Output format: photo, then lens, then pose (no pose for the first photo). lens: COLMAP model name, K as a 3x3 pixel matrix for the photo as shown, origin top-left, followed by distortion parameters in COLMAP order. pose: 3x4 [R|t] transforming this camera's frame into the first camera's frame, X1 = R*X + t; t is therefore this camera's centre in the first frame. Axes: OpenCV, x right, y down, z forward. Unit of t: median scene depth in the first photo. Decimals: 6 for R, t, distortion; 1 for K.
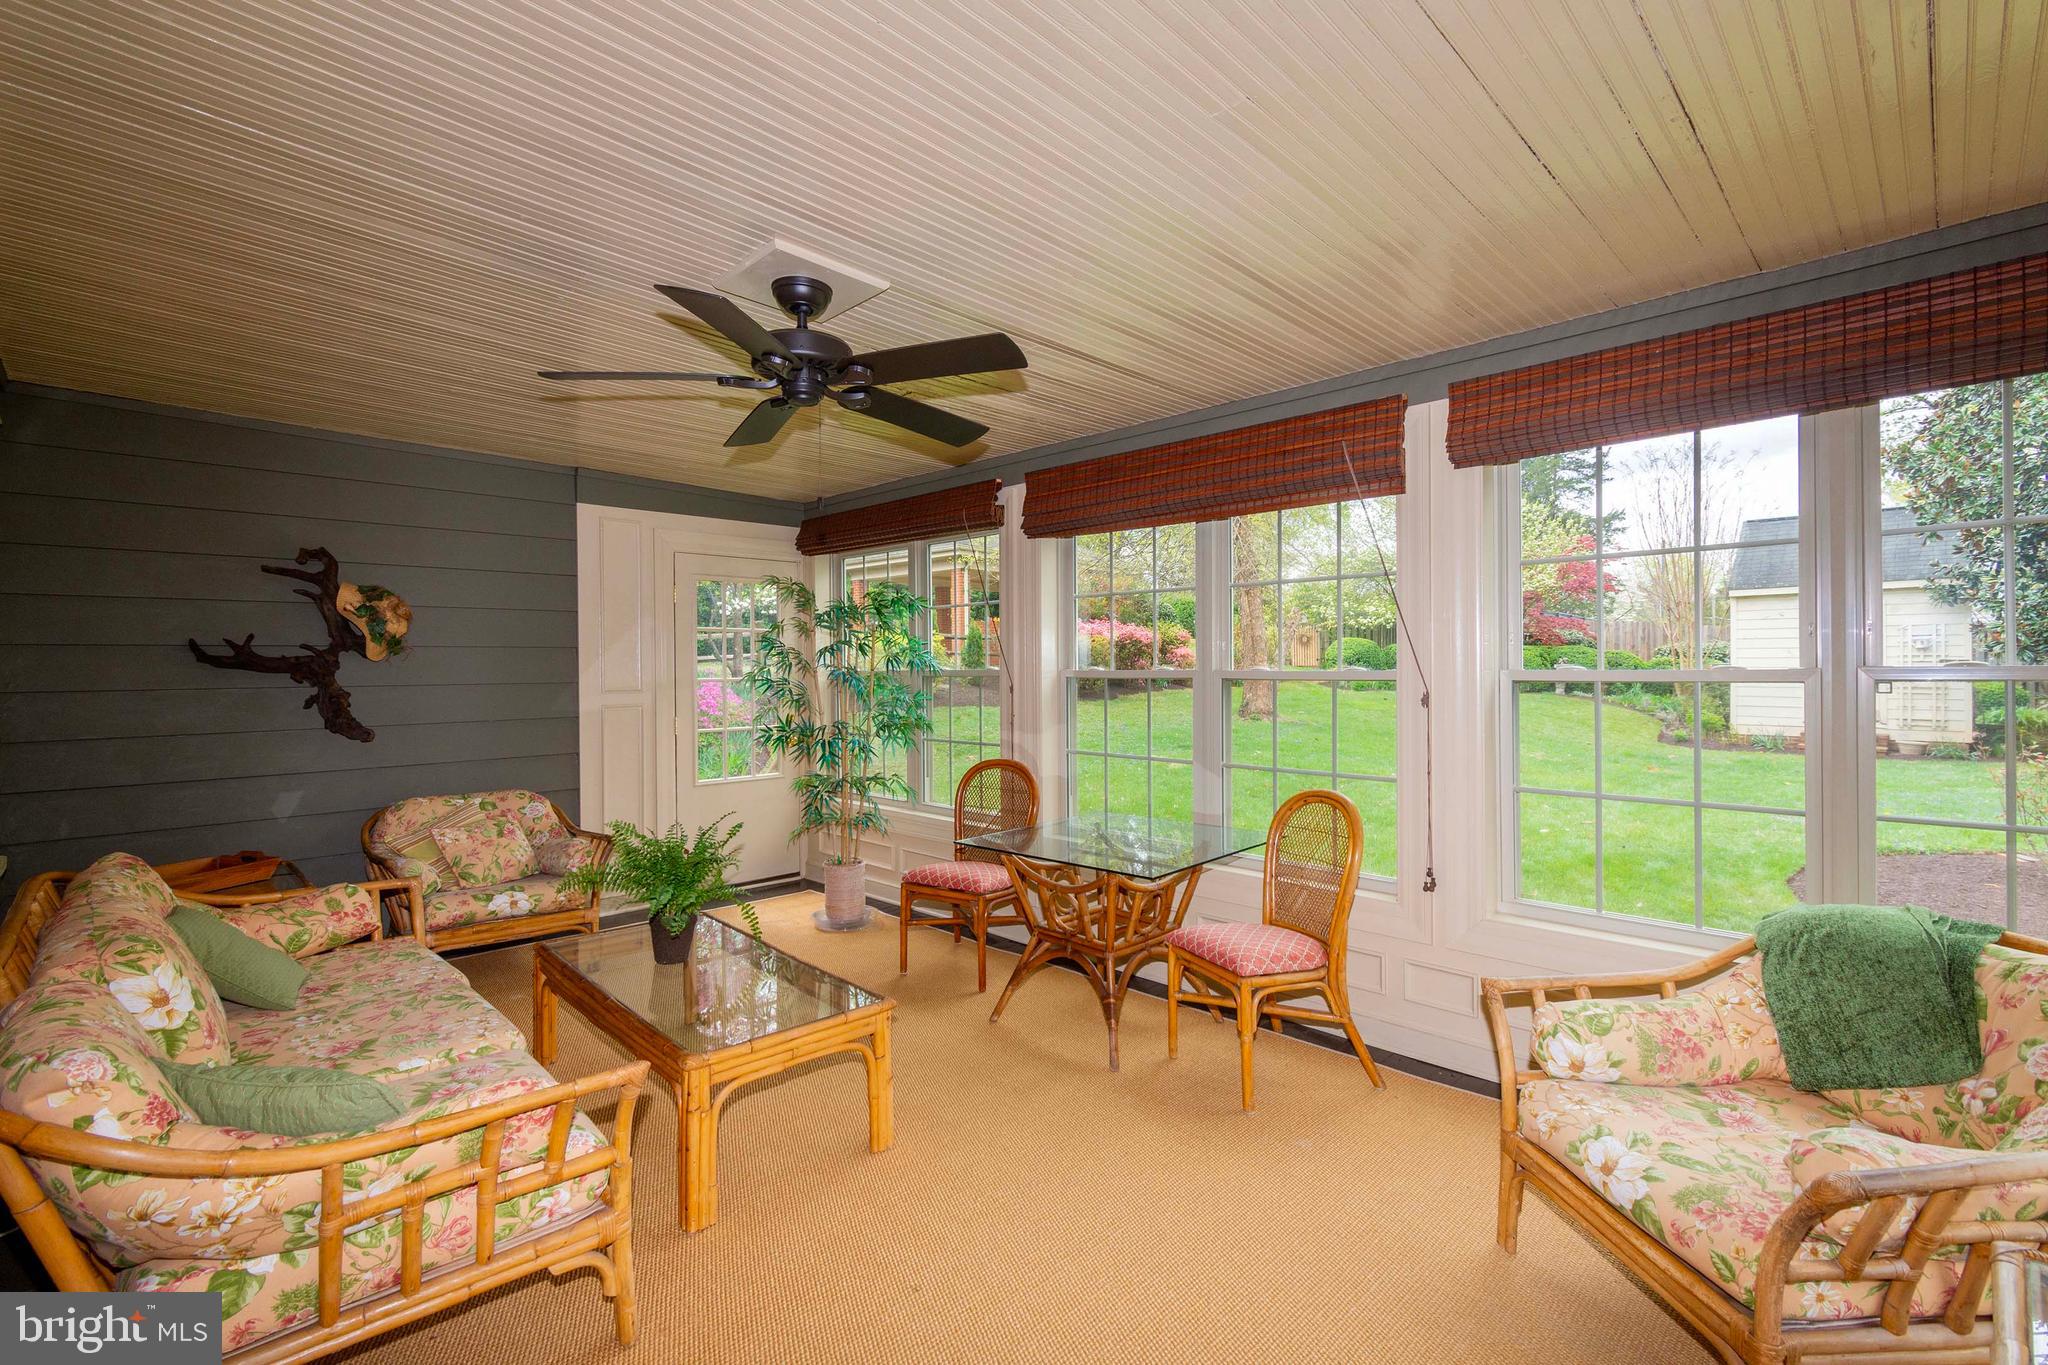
lens RADIAL K [[909.7, 0, 1028.4], [0, 909.7, 675.3], [0, 0, 1]] dist [0.005279, -0.003168]
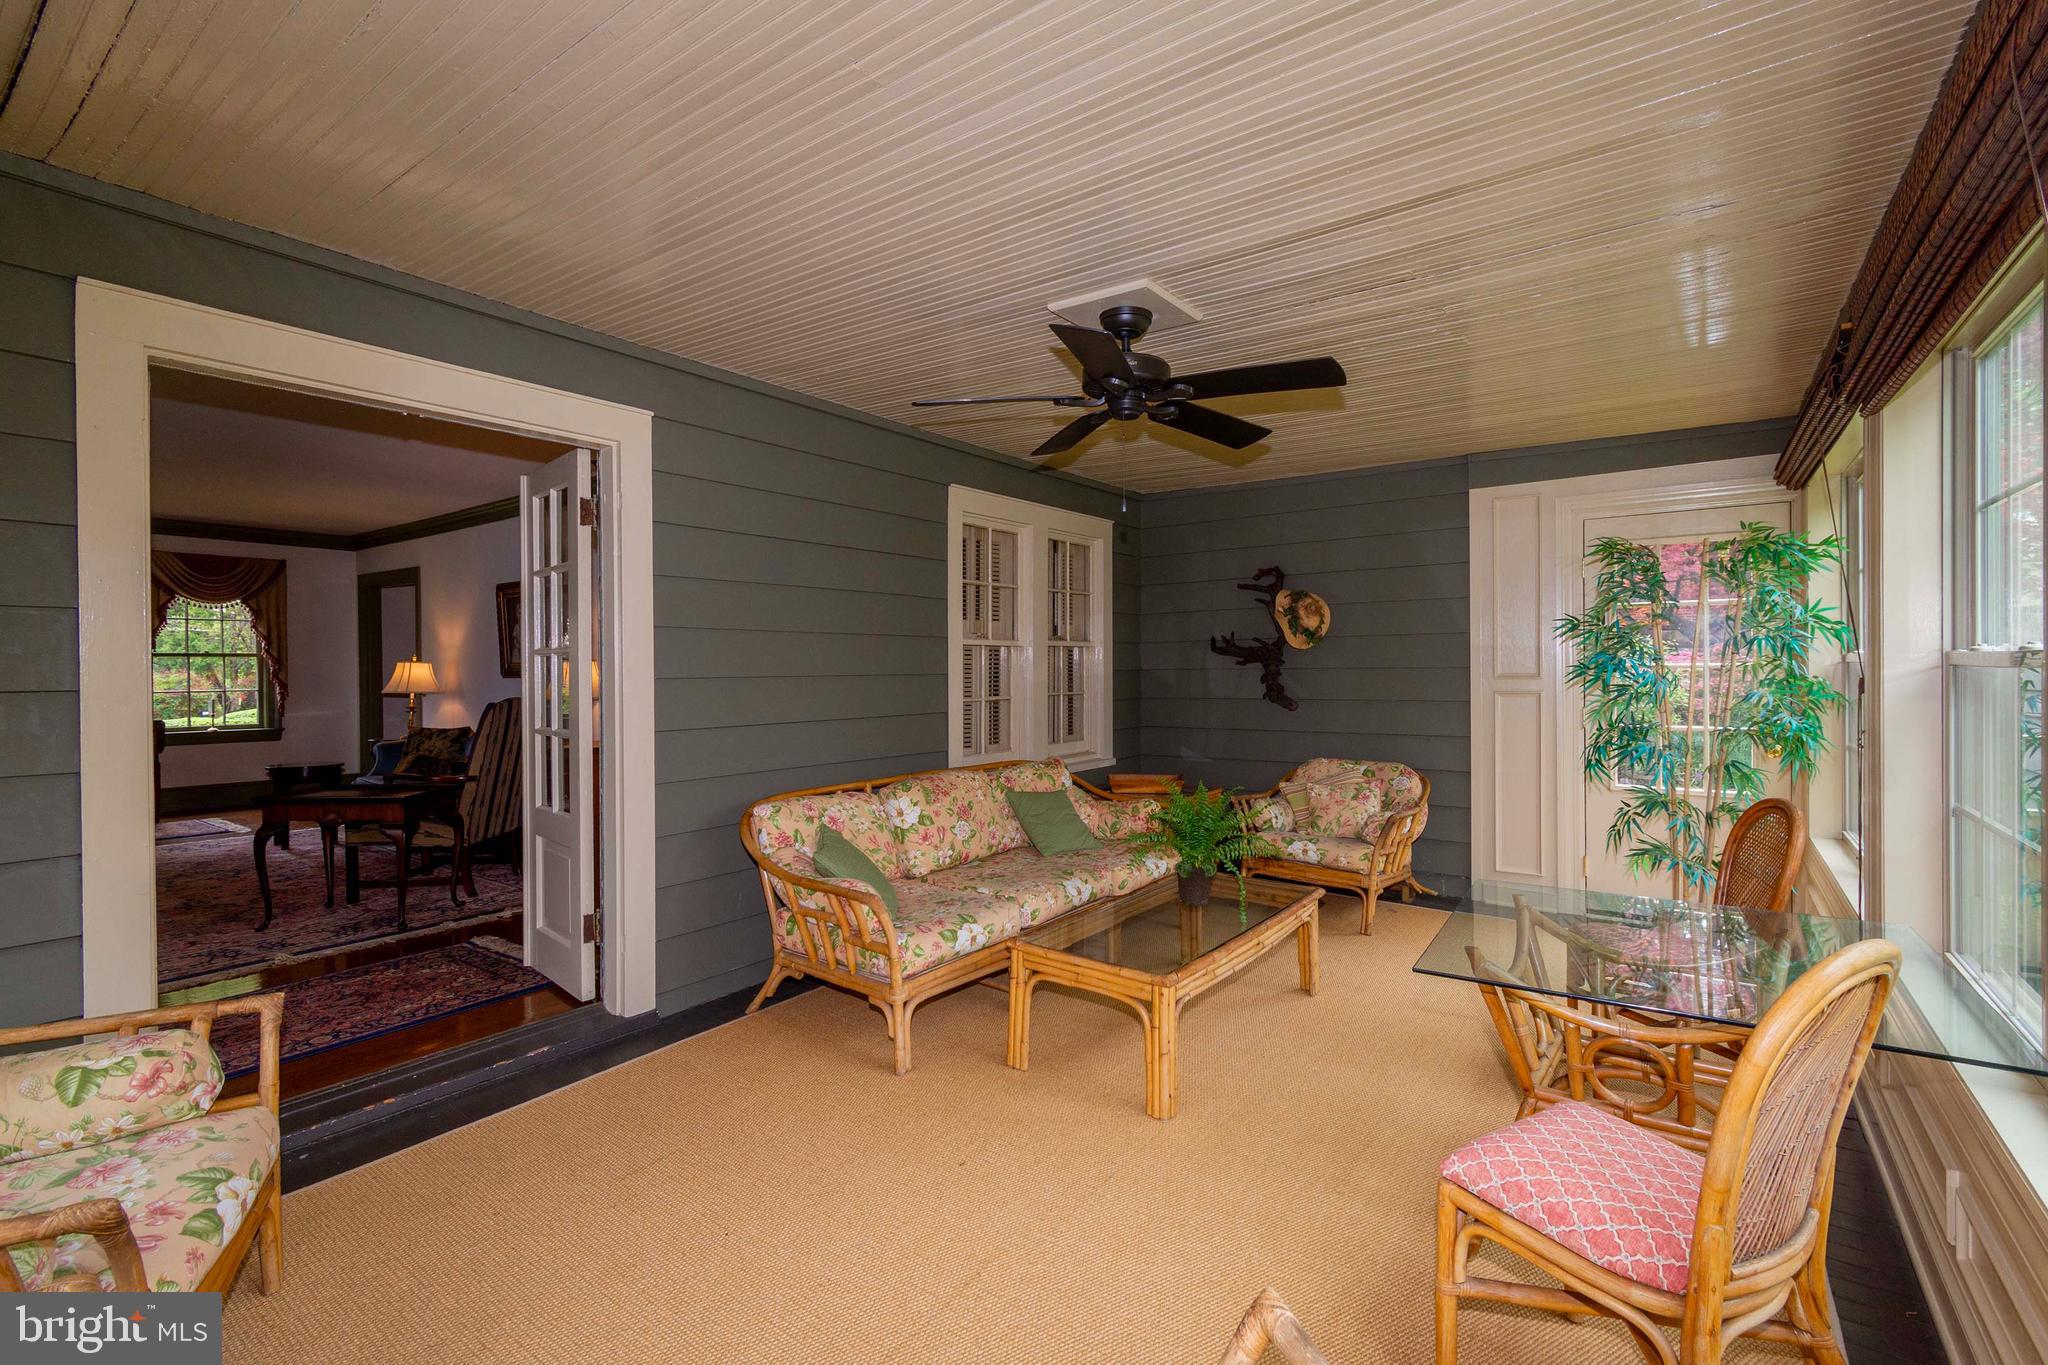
lens RADIAL K [[909.7, 0, 1020.0], [0, 909.7, 664.0], [0, 0, 1]] dist [0.005279, -0.003168]
pose [[0.141565, 0.007115, -0.989903, 0.600558], [-0.000405, 0.999975, 0.007129, -0.003352], [0.989929, -0.000608, 0.141564, 0.496673]]
